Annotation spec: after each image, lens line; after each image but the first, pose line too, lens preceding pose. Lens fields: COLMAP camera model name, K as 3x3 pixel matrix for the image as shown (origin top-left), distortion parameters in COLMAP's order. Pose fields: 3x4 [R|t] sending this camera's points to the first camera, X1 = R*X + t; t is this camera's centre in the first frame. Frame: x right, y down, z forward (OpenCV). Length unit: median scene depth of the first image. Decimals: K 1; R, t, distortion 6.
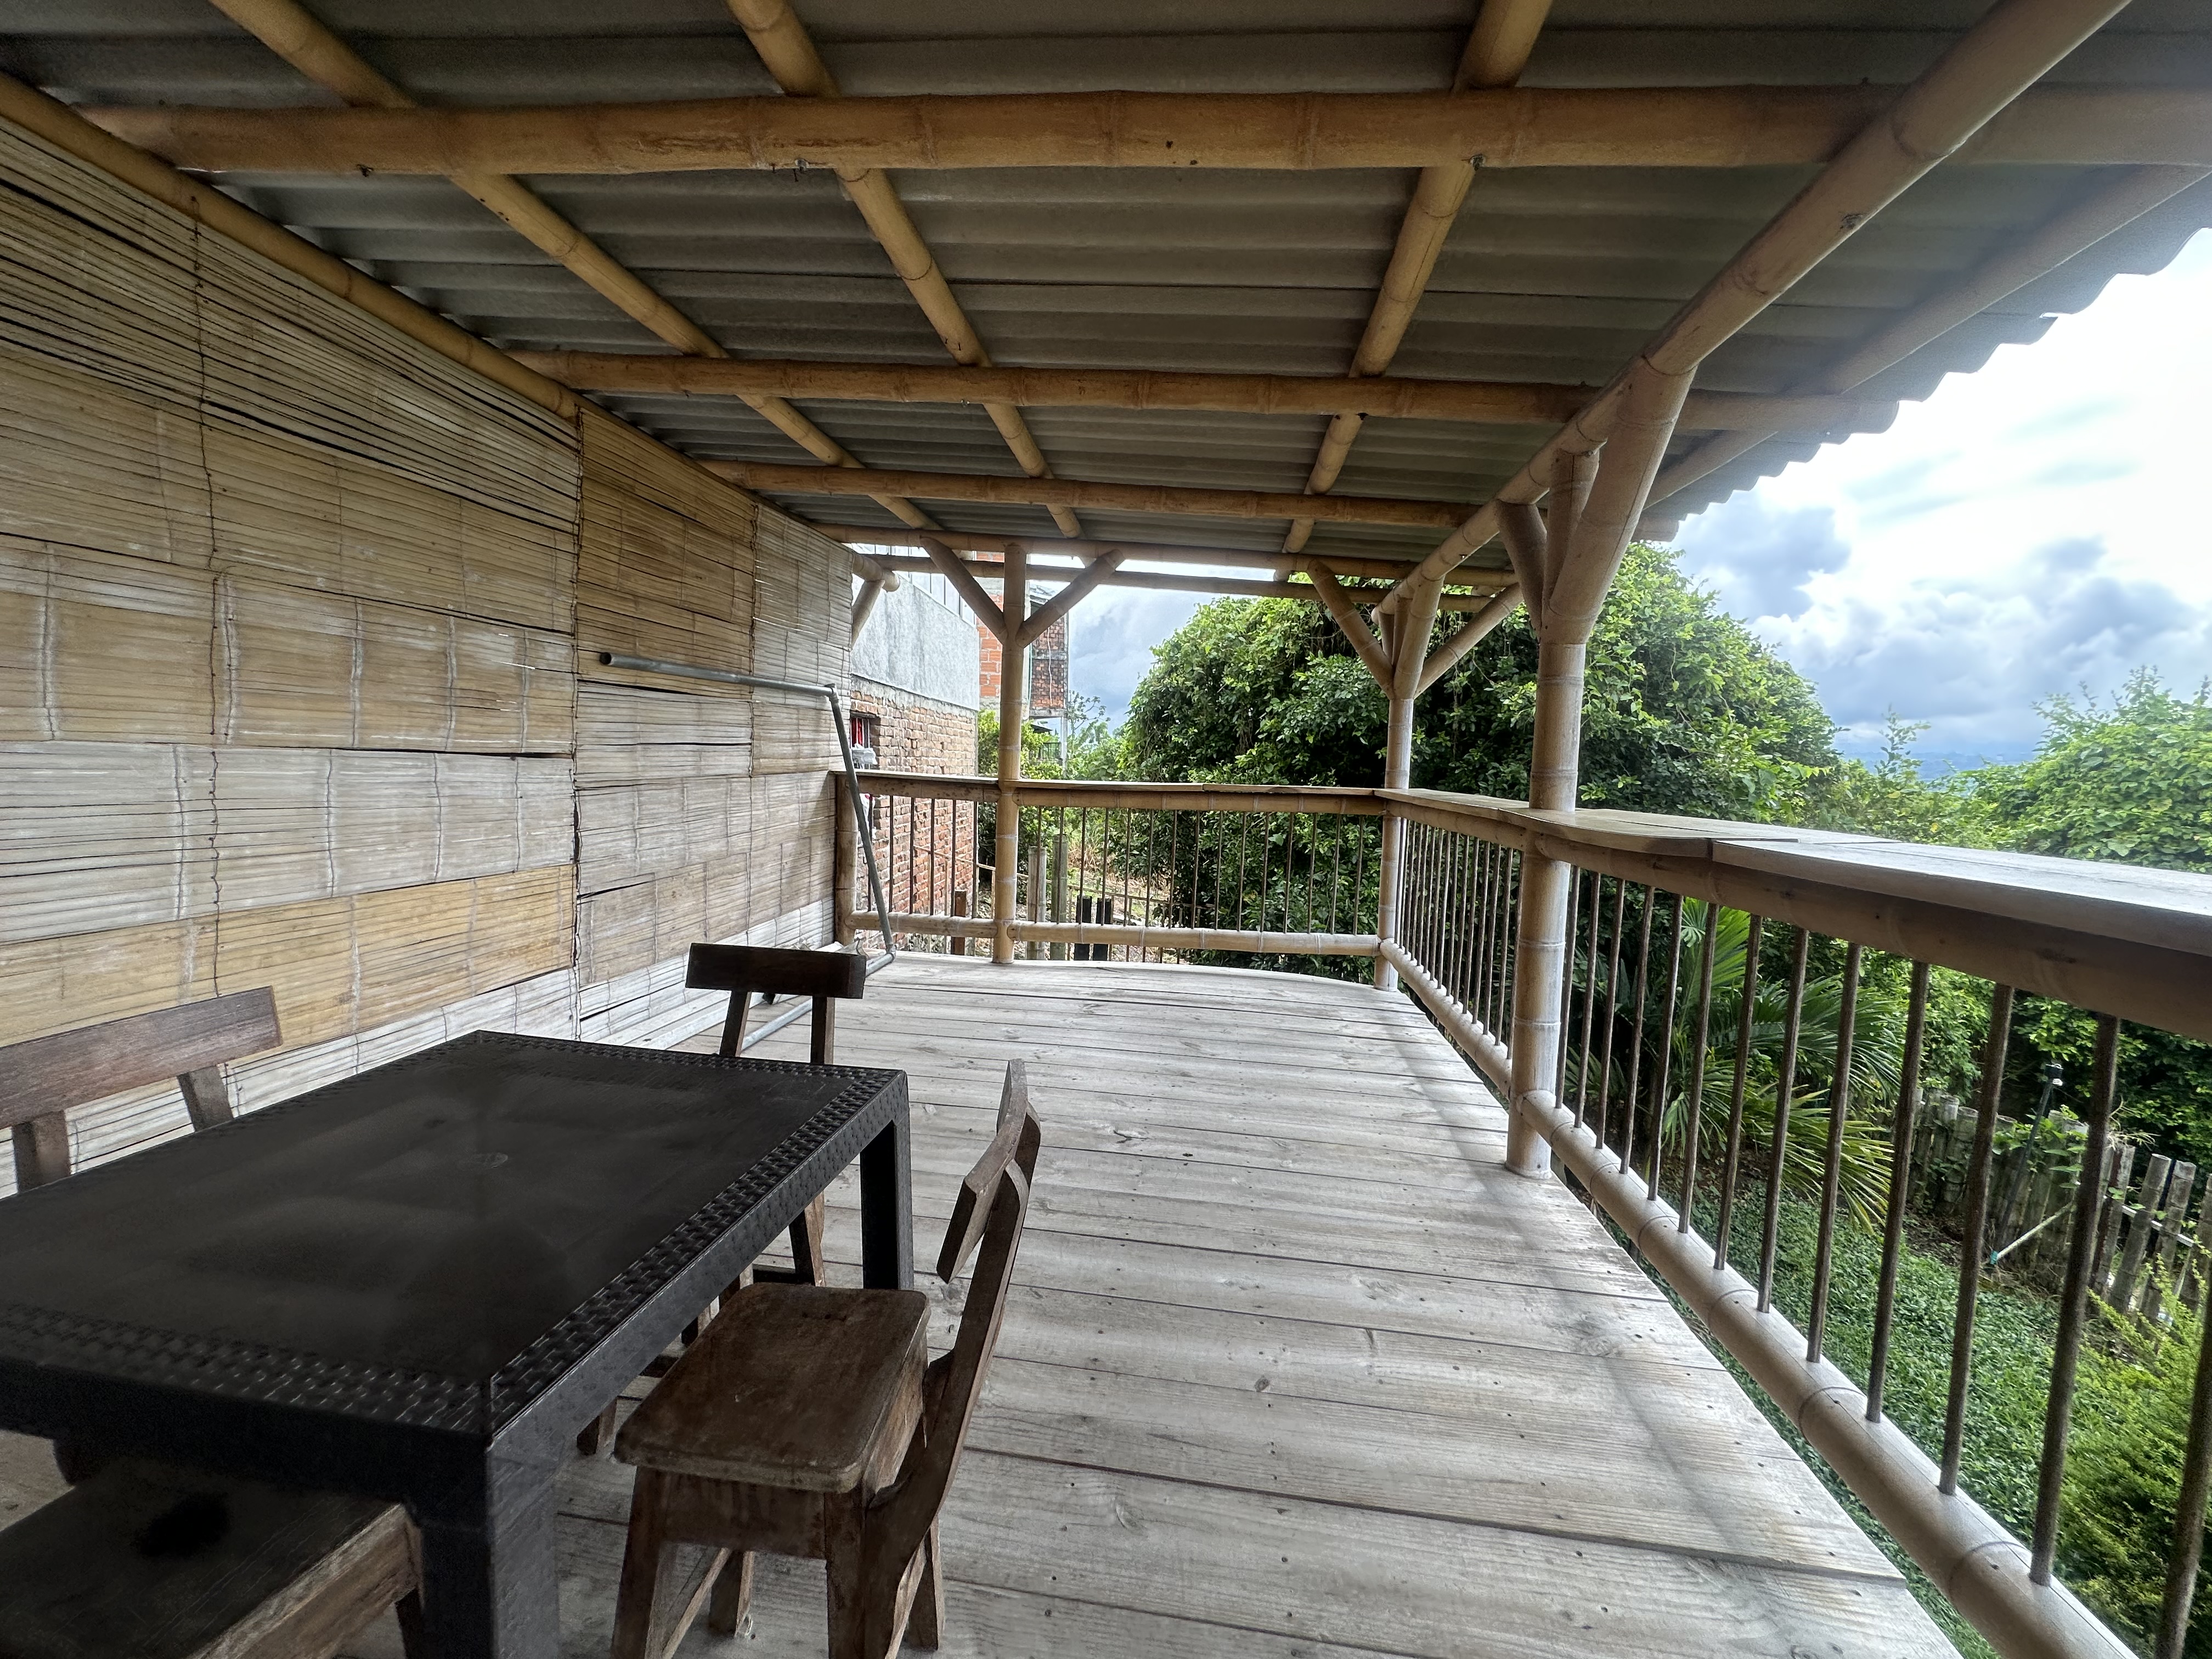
lens RADIAL K [[829.3, 0, 1114.1], [0, 829.3, 831.8], [0, 0, 1]] dist [-0.002114, -0.000090]
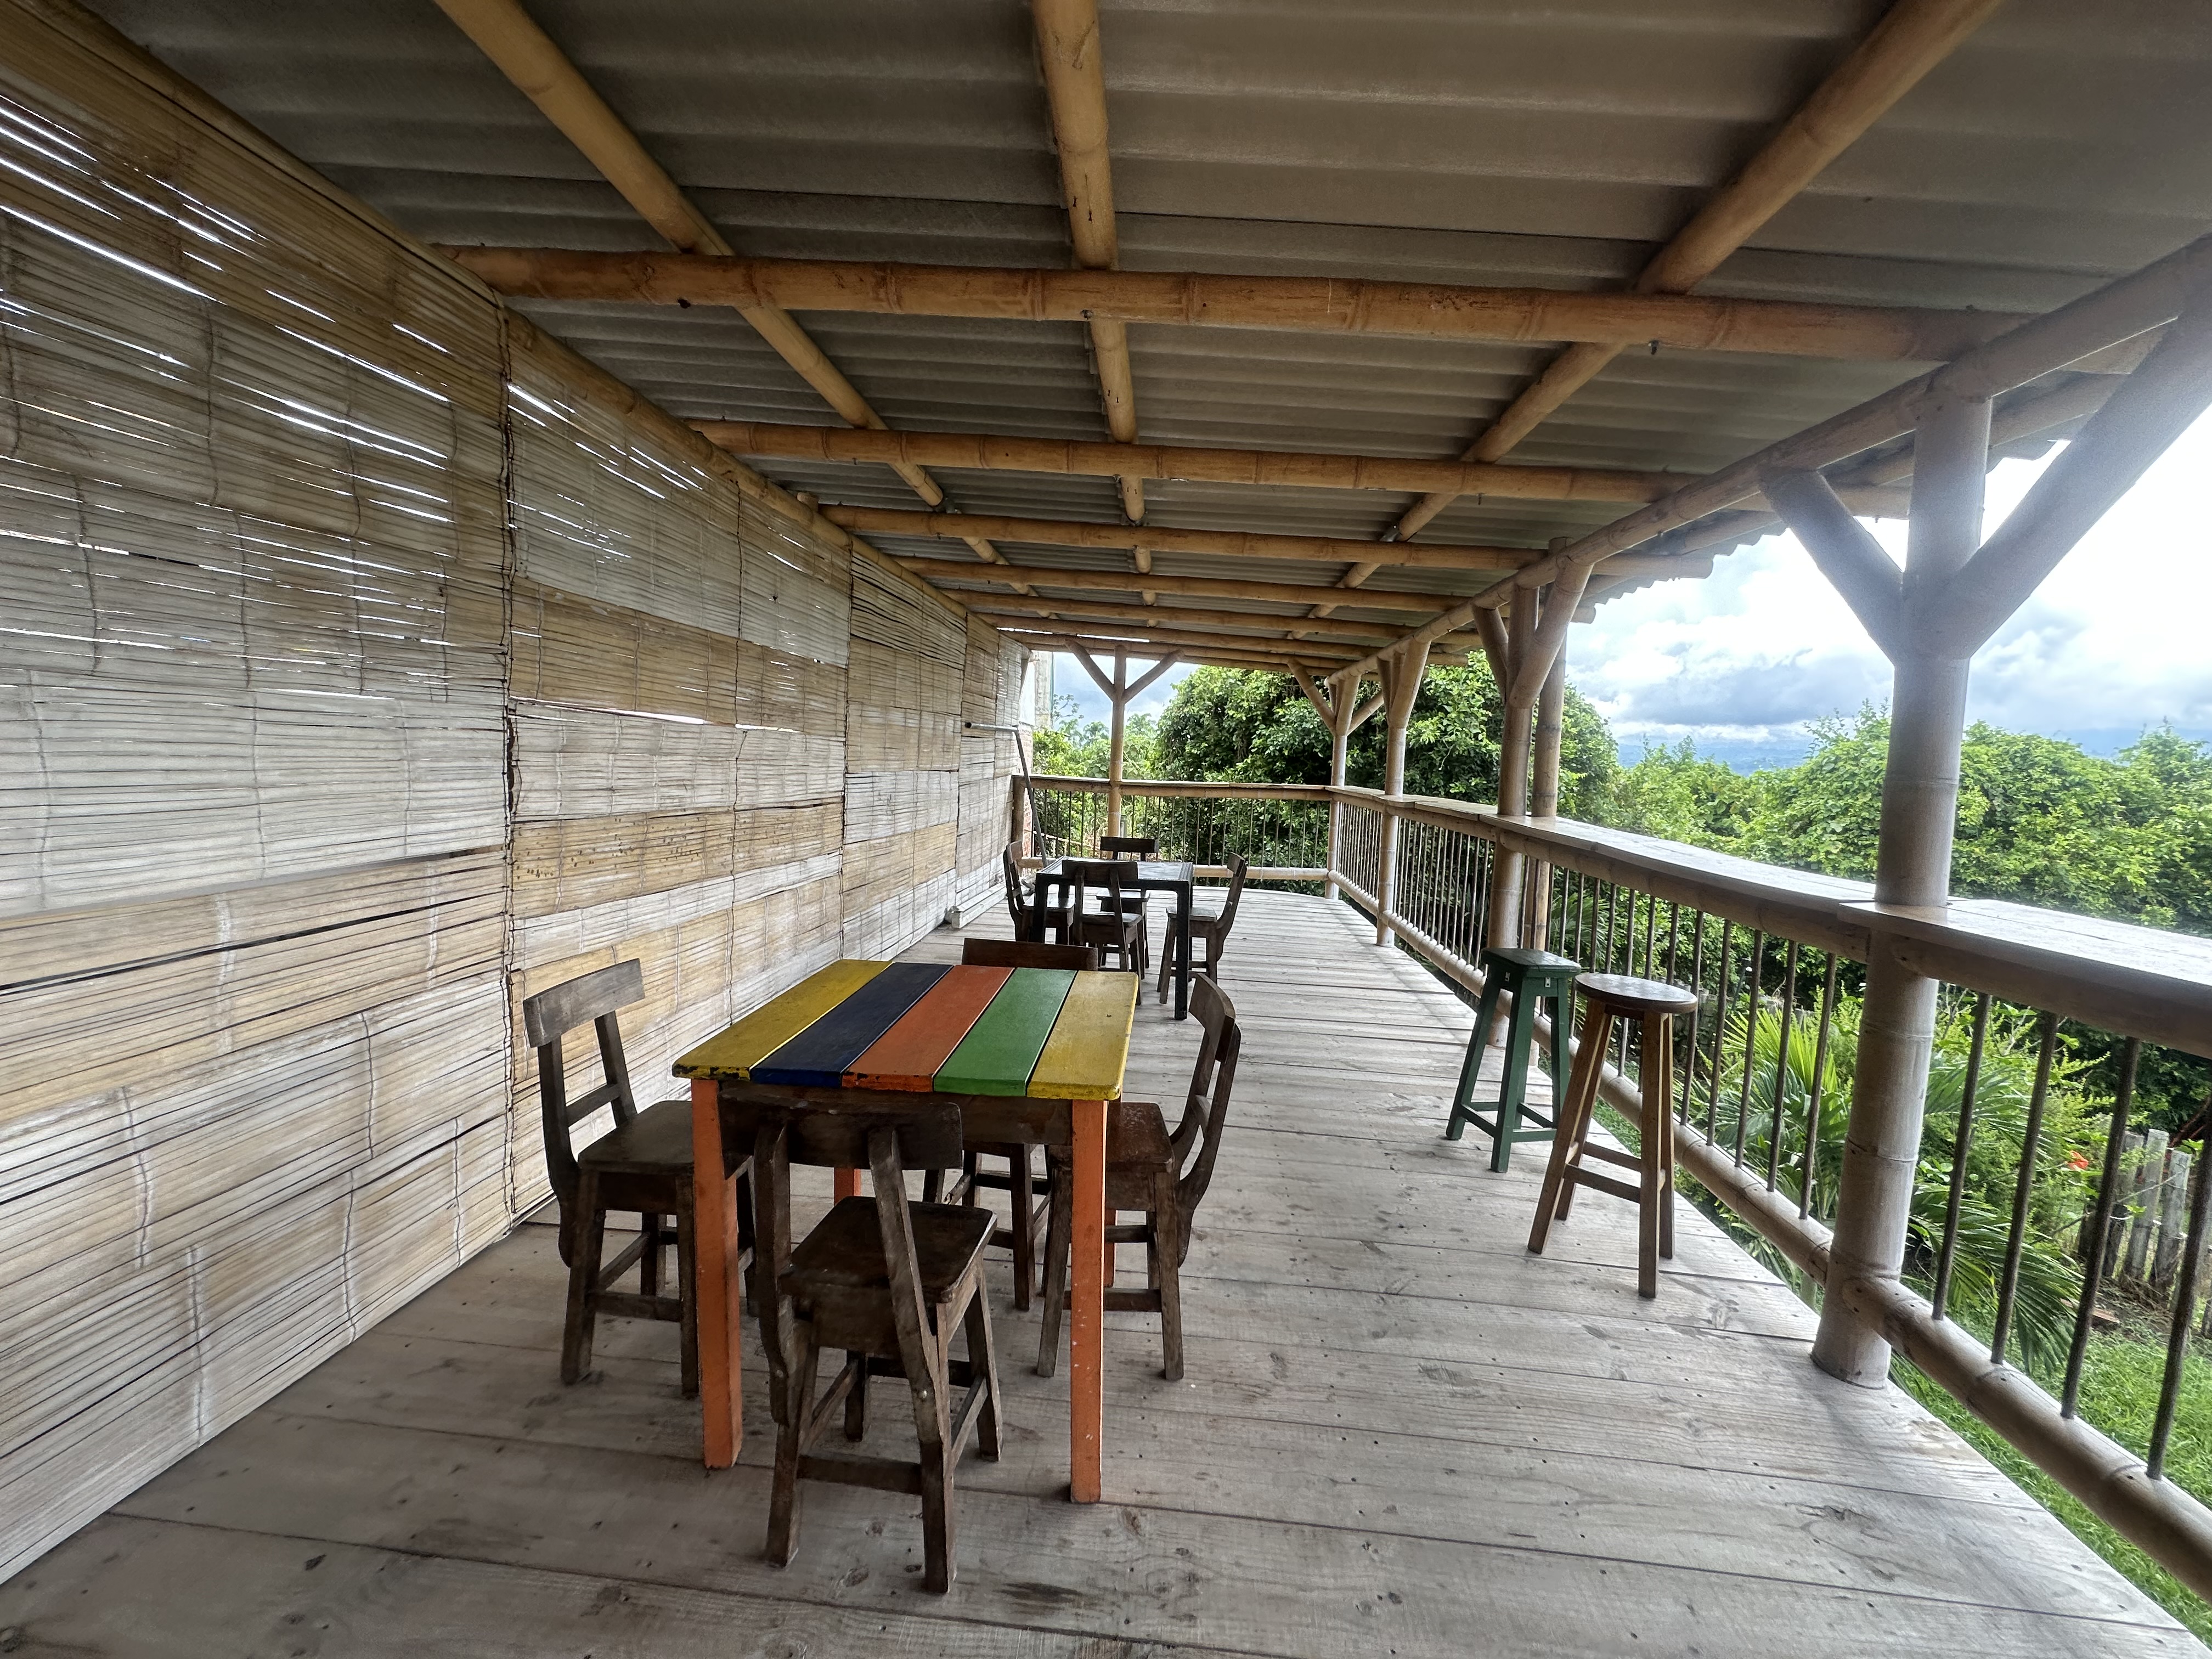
lens RADIAL K [[886.8, 0, 1106.0], [0, 886.8, 829.5], [0, 0, 1]] dist [-0.002792, 0.000014]
pose [[0.998876, -0.001187, 0.047381, -0.174486], [0.001192, 0.999999, -0.000076, 0.029292], [-0.047381, 0.000132, 0.998877, -0.622958]]
